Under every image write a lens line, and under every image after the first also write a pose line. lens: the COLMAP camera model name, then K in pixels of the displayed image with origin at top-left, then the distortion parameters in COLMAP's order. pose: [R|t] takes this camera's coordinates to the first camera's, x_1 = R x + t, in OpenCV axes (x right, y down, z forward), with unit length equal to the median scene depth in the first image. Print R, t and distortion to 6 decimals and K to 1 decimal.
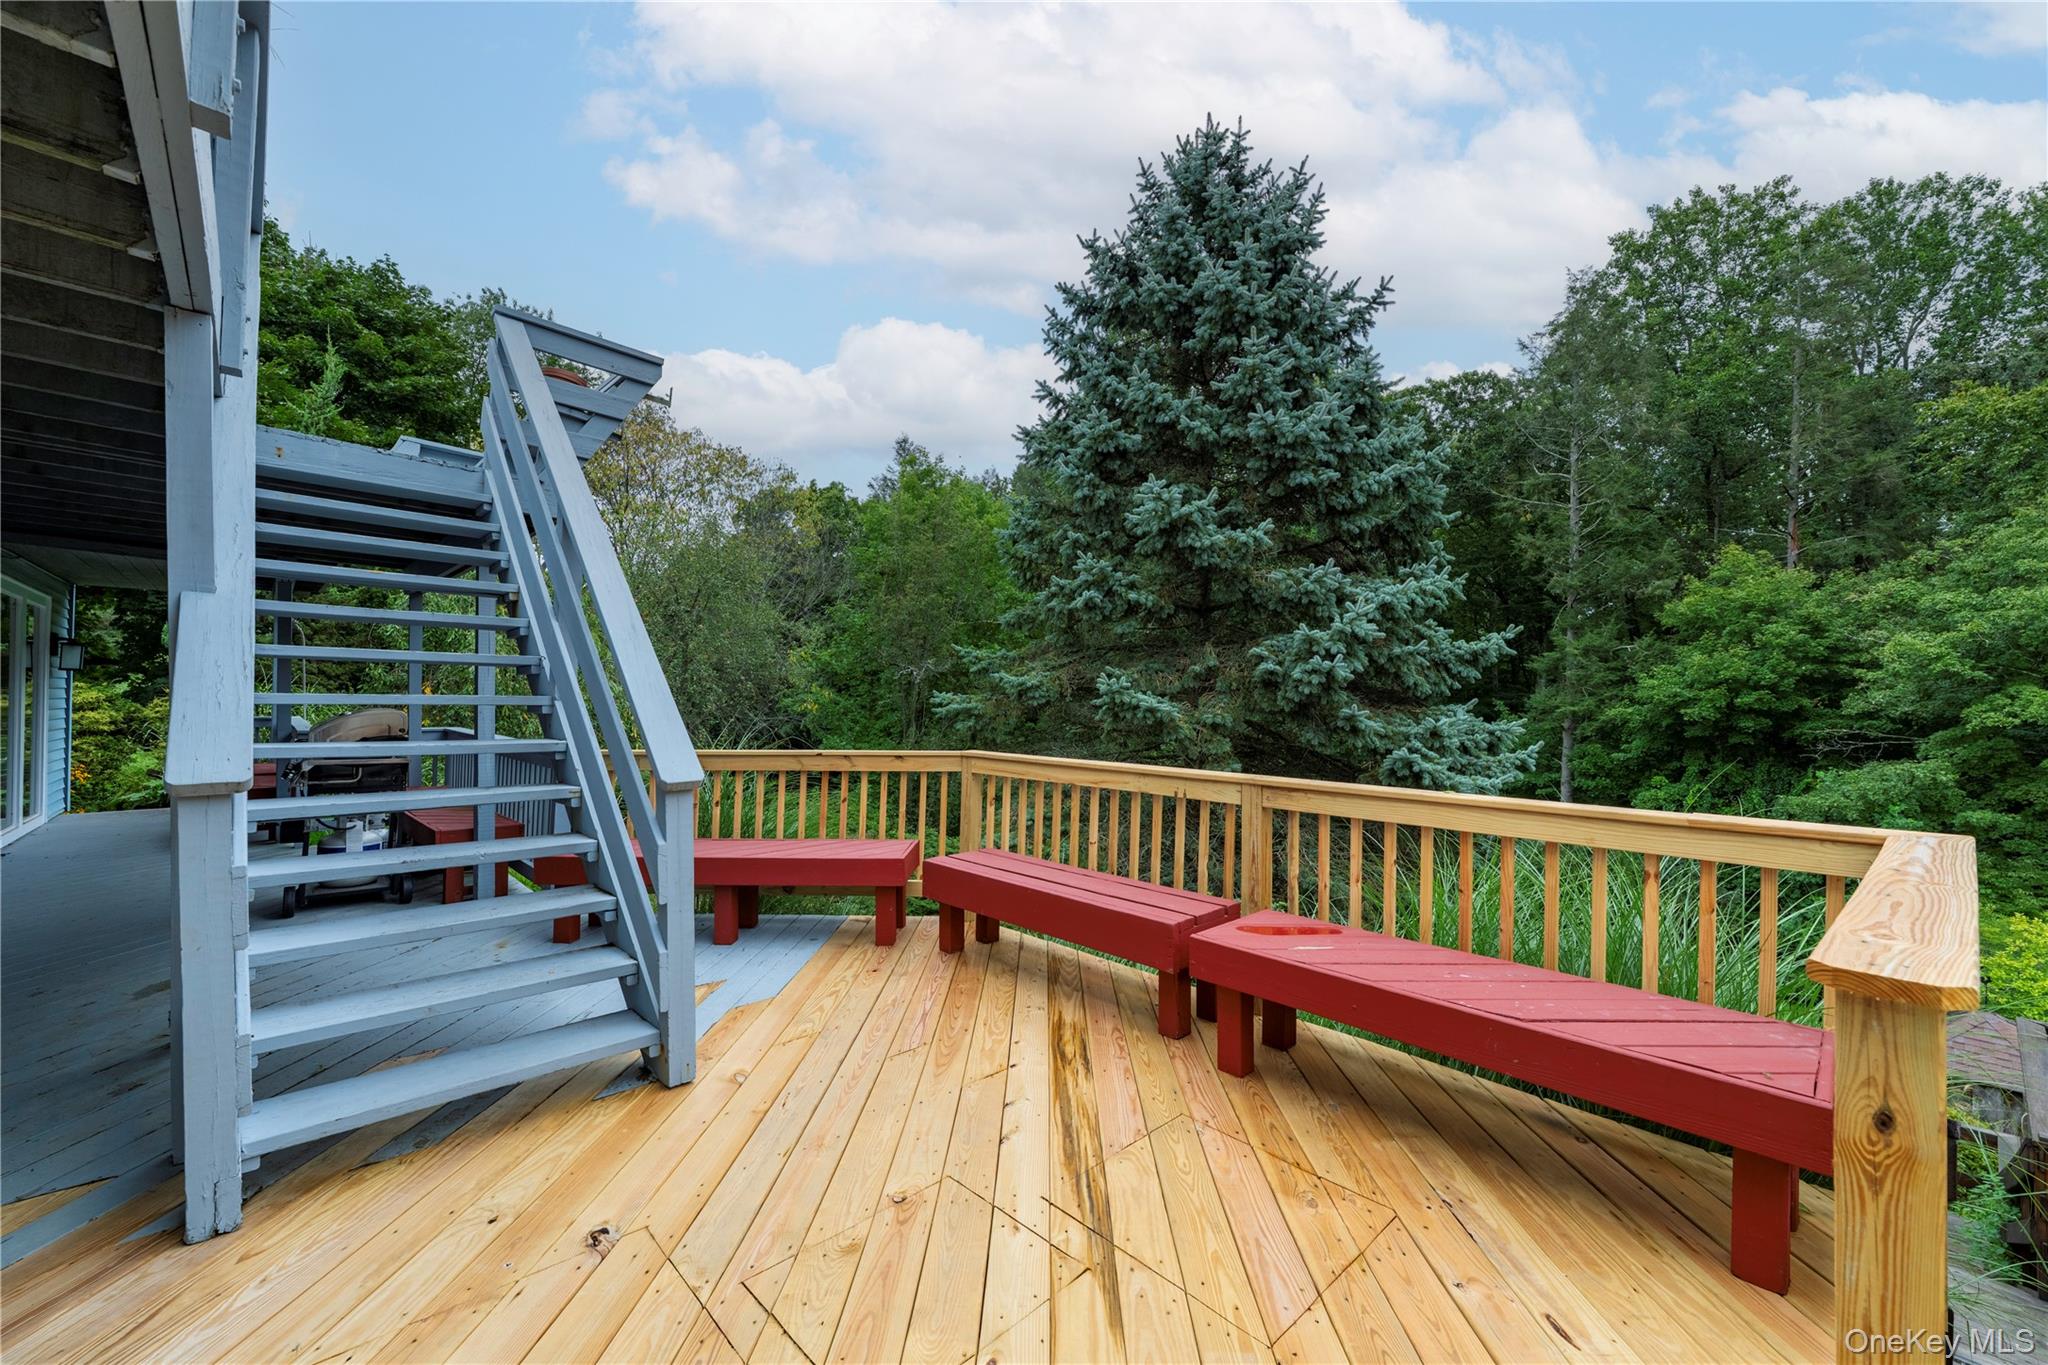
lens RADIAL K [[824.0, 0, 1024.0], [0, 824.0, 682.5], [0, 0, 1]] dist [0.000079, -0.000258]
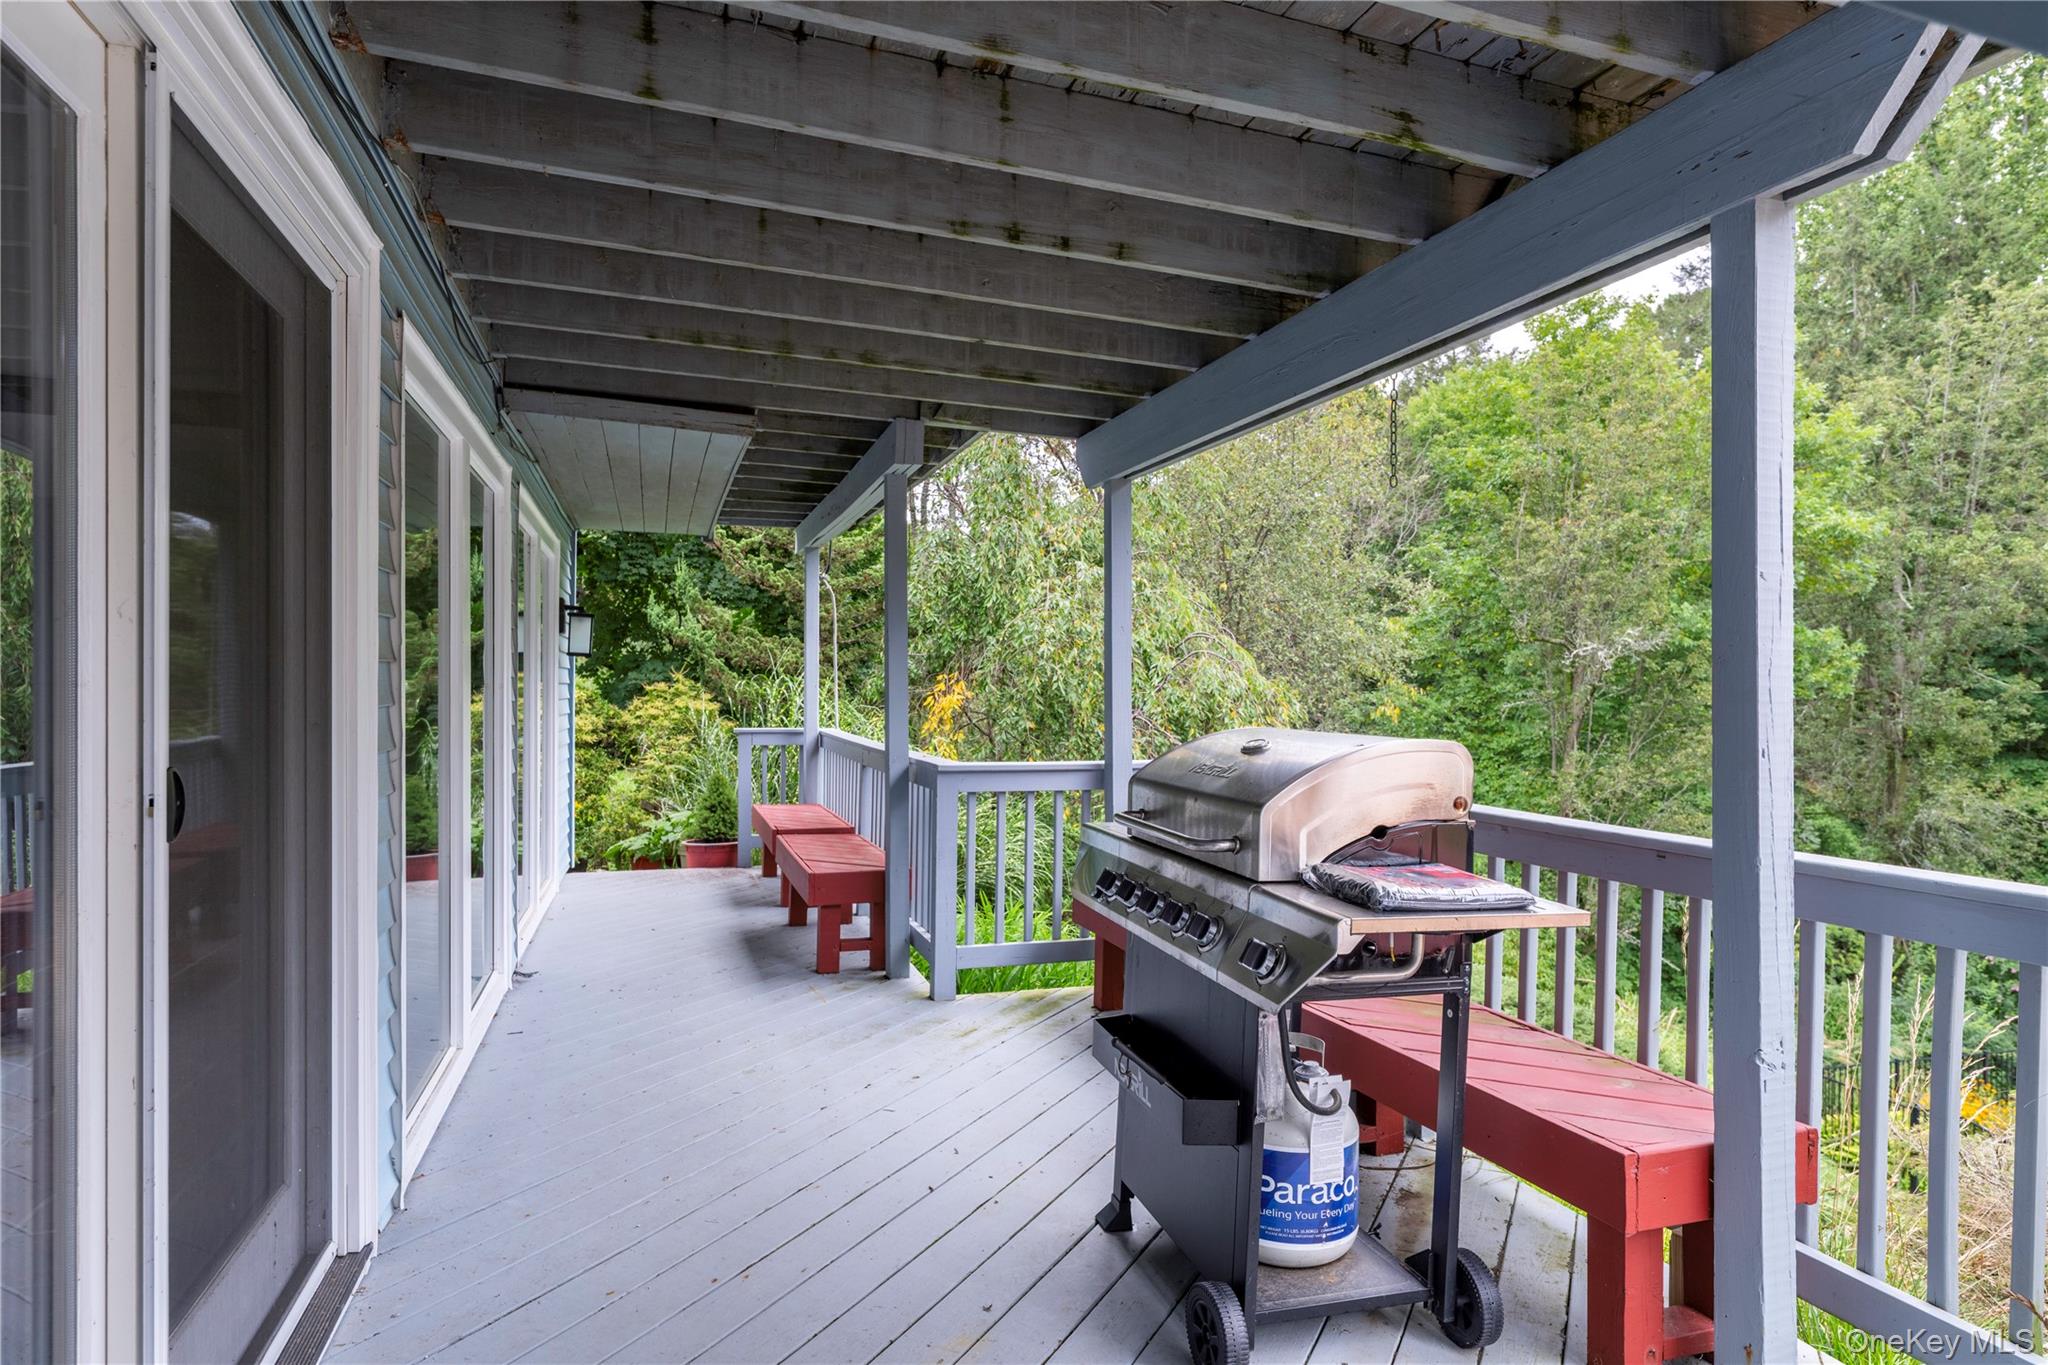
lens RADIAL K [[1171.4, 0, 1024.0], [0, 1171.4, 682.5], [0, 0, 1]] dist [-0.004102, 0.001132]
pose [[0.902548, -0.008359, -0.430509, -0.297588], [0.010080, 0.999948, 0.001718, 0.006560], [0.430472, -0.005890, 0.902585, 0.213323]]
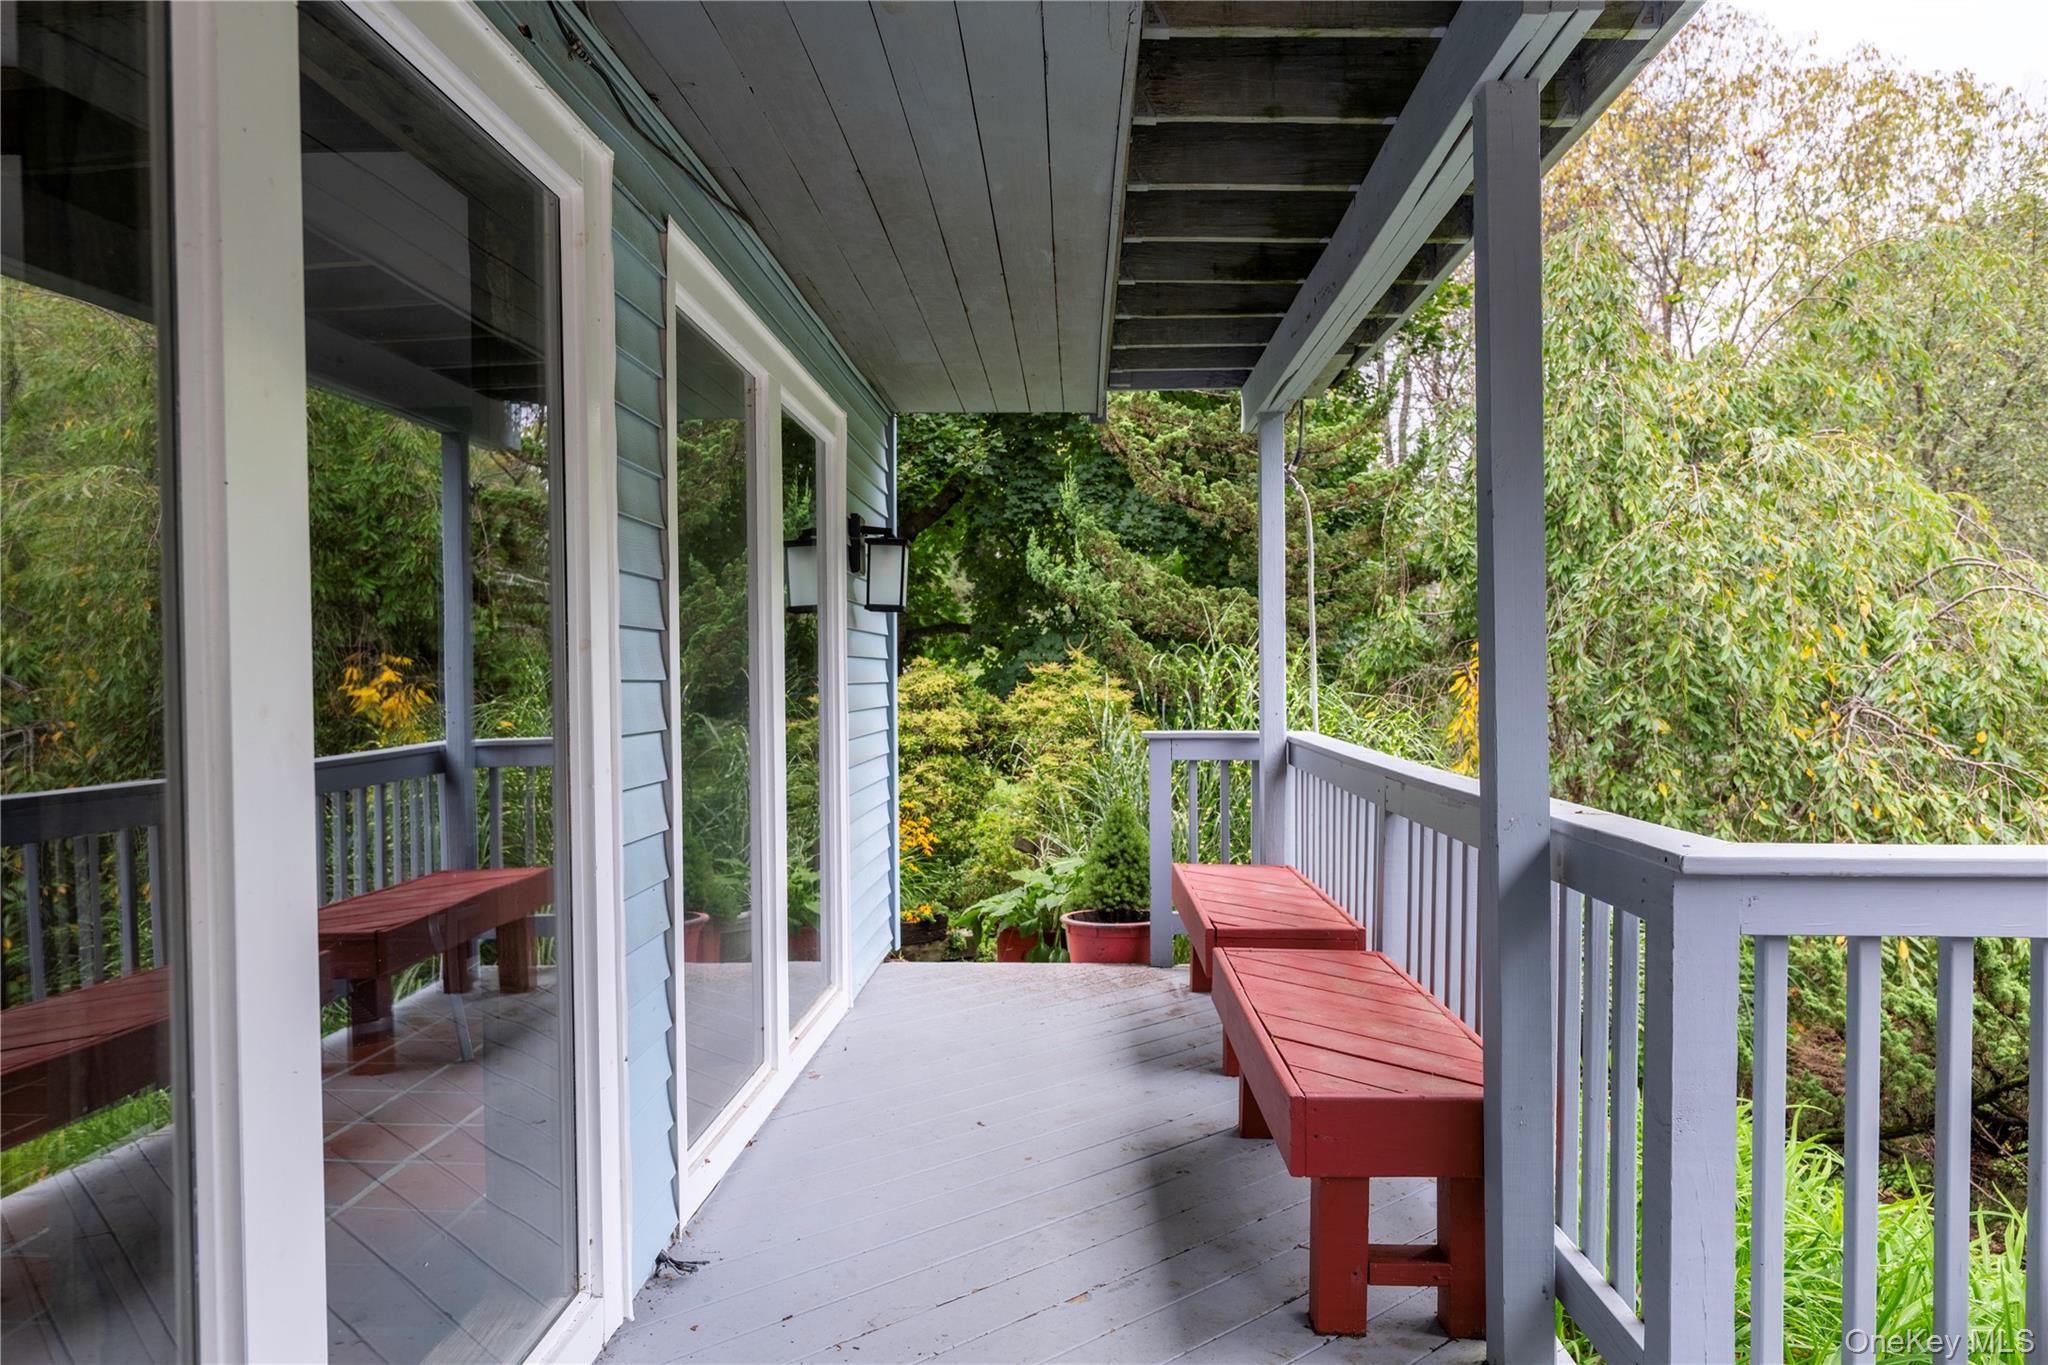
lens RADIAL K [[1359.0, 0, 1024.0], [0, 1359.0, 682.5], [0, 0, 1]] dist [0.033289, -0.000070]
pose [[0.700793, -0.011277, -0.713276, -0.436860], [0.021081, 0.999766, 0.004906, 0.012745], [0.713053, -0.018474, 0.700867, 0.397623]]
